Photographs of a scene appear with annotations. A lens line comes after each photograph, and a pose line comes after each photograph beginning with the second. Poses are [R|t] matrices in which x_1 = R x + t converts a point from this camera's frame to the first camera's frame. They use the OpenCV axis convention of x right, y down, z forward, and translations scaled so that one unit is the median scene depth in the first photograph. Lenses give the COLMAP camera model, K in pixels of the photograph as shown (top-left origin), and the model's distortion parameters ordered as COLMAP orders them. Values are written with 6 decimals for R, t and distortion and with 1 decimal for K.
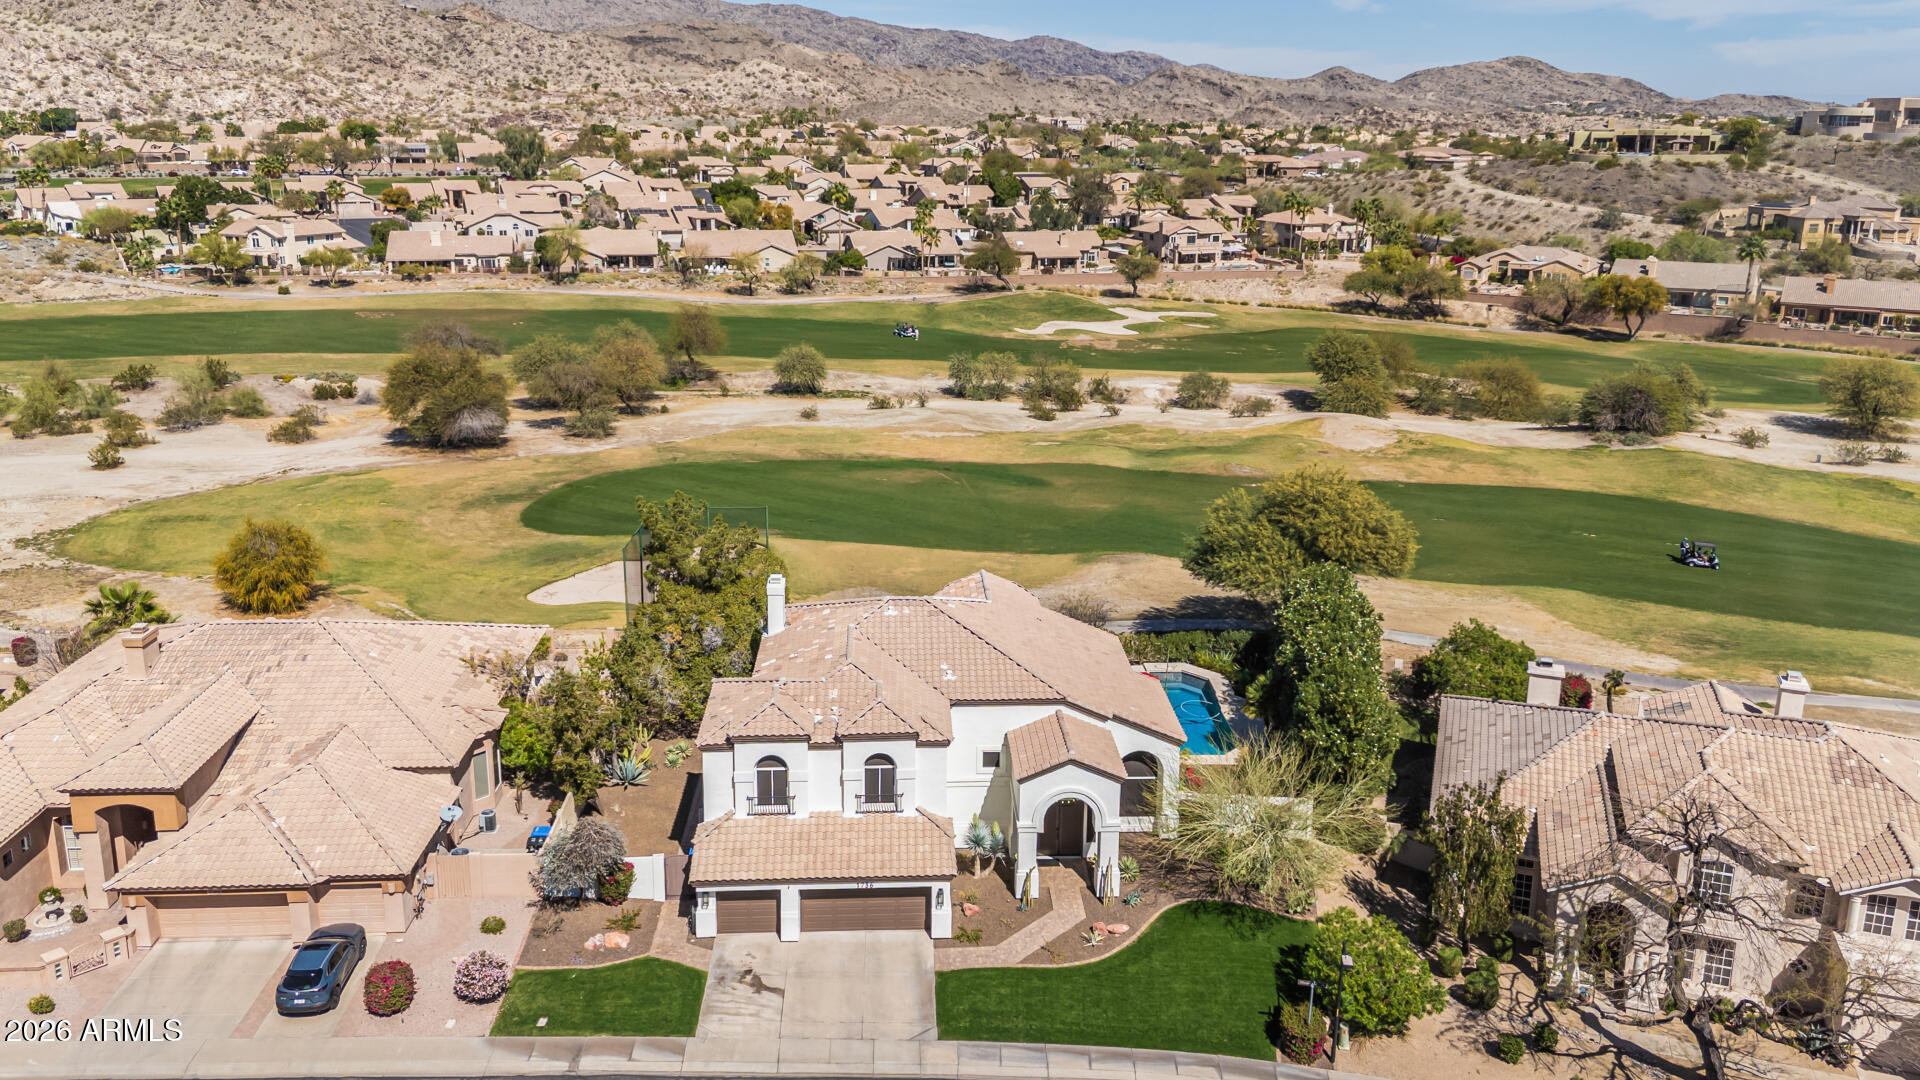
lens RADIAL K [[1458.5, 0, 963.0], [0, 1458.5, 453.8], [0, 0, 1]] dist [0.051843, -0.054329]
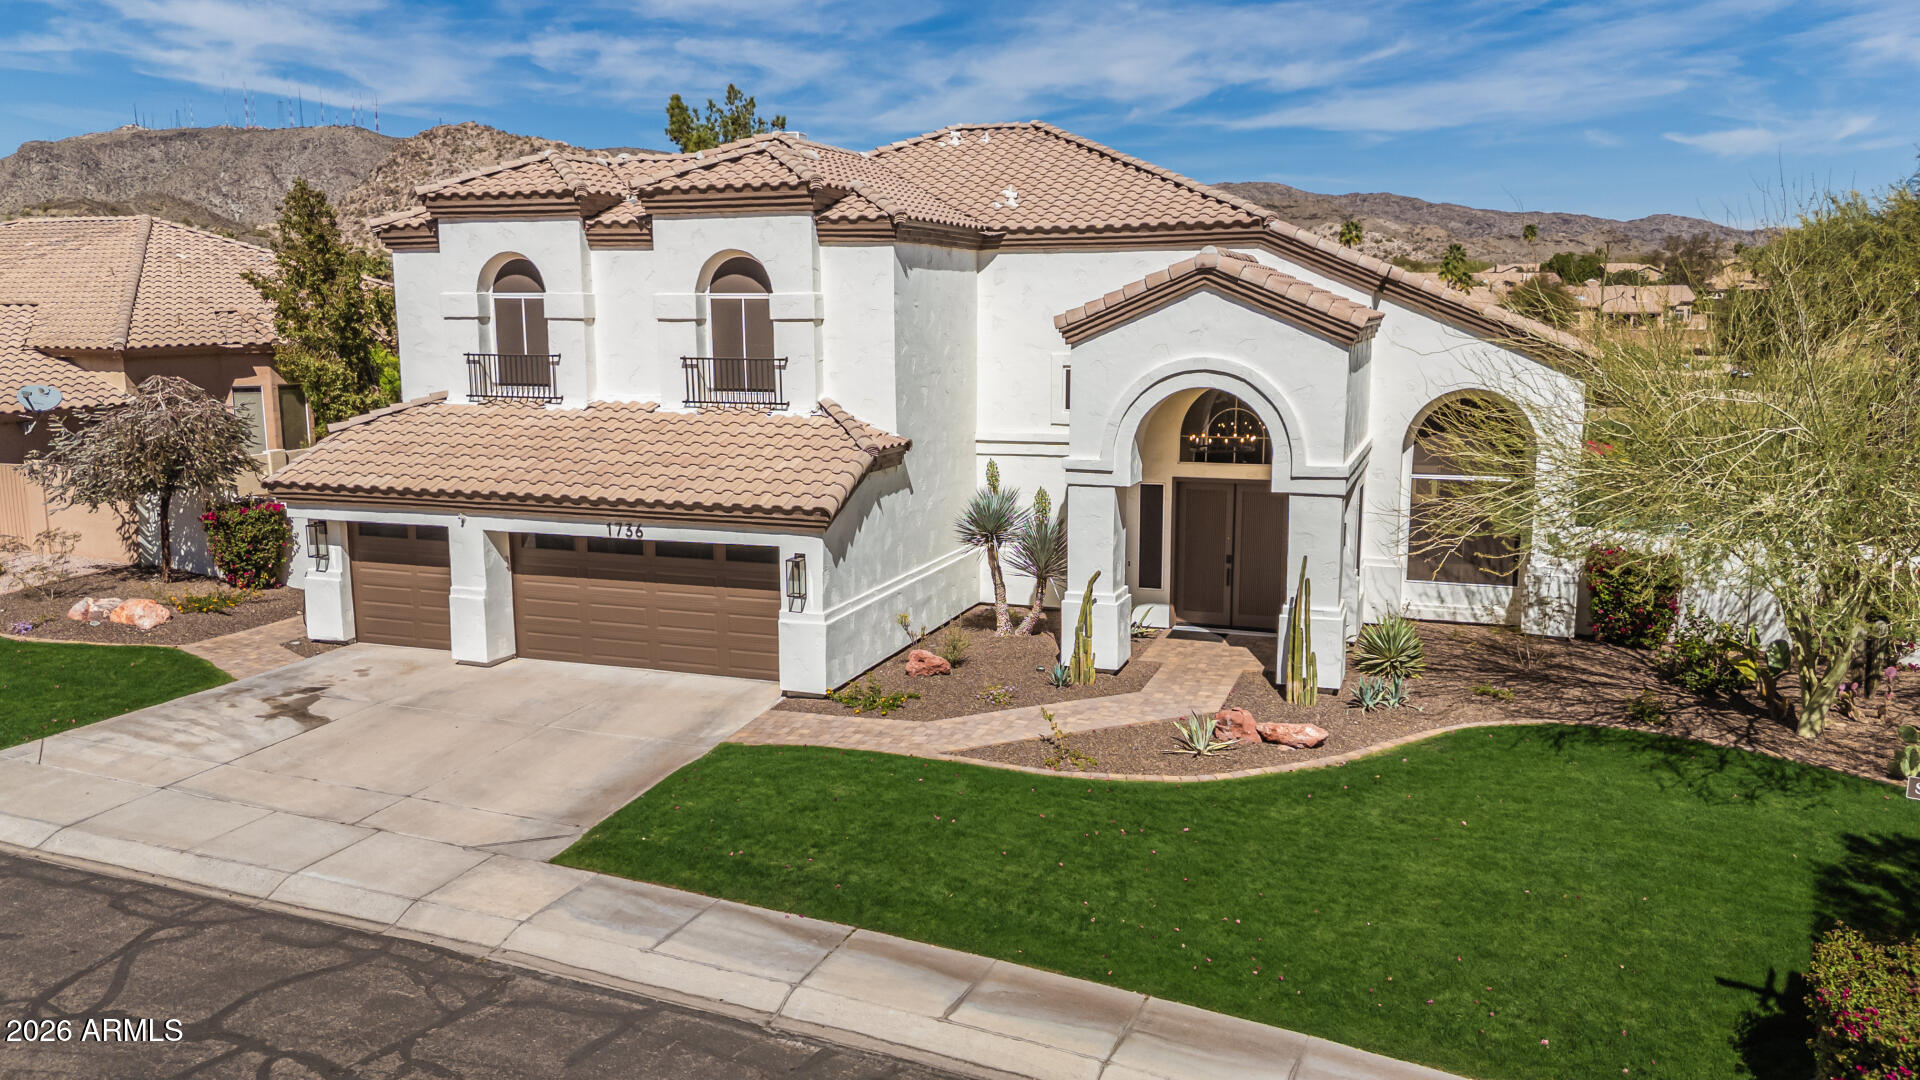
lens RADIAL K [[1423.9, 0, 956.6], [0, 1423.9, 536.5], [0, 0, 1]] dist [0.054946, -0.041883]
pose [[0.922222, 0.050176, -0.383390, 0.160344], [-0.078087, 0.995283, -0.057575, 0.307573], [0.378693, 0.083035, 0.921790, 0.672122]]
